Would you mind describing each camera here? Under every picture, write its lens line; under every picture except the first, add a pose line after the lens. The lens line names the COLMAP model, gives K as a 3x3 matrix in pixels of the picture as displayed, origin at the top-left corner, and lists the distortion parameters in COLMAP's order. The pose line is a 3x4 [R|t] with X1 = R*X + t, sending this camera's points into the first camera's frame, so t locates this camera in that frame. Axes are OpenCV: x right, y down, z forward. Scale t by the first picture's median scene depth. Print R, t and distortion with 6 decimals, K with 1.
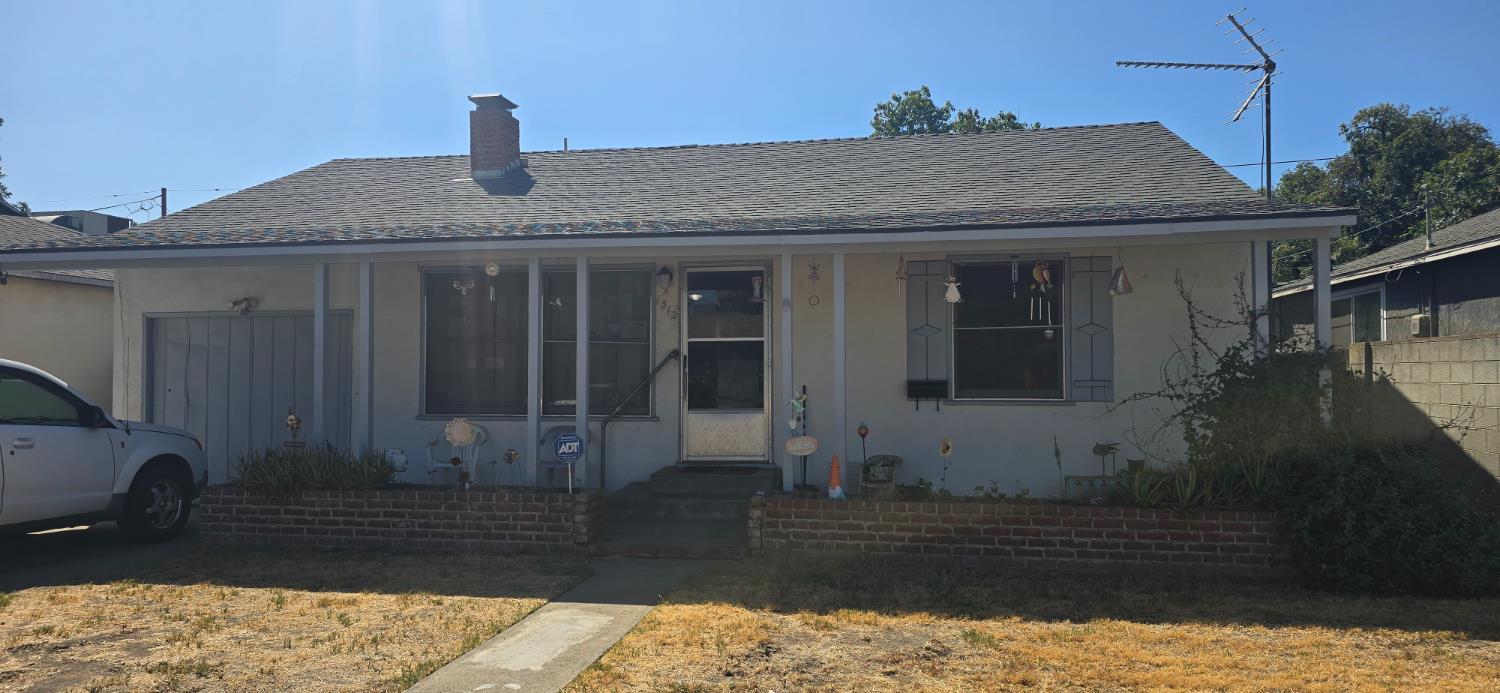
lens RADIAL K [[995.8, 0, 749.5], [0, 995.8, 340.8], [0, 0, 1]] dist [0.097204, -0.139752]
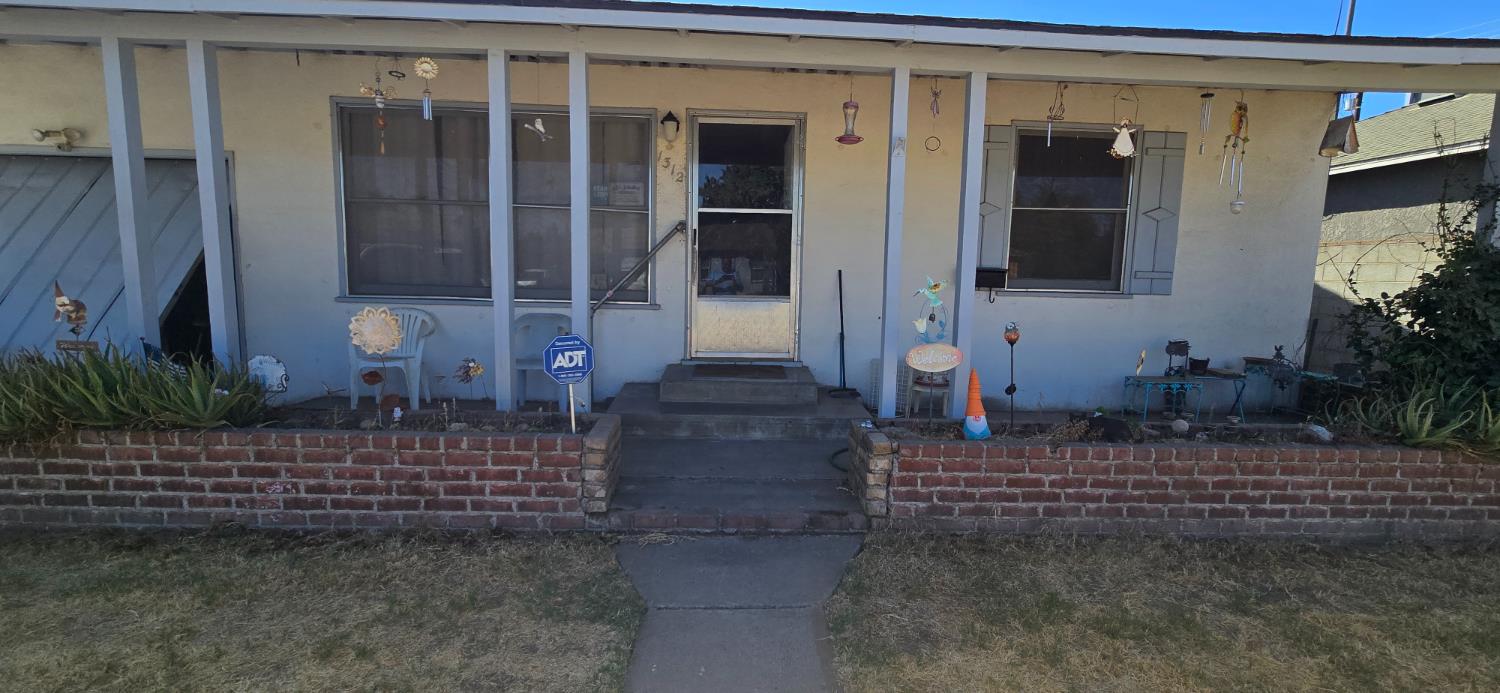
lens RADIAL K [[612.4, 0, 756.9], [0, 612.4, 341.8], [0, 0, 1]] dist [-0.004726, -0.000042]
pose [[0.978122, 0.001225, 0.208026, -0.145382], [-0.032682, 0.988471, 0.147843, 0.037121], [-0.205447, -0.151407, 0.966885, 0.612275]]
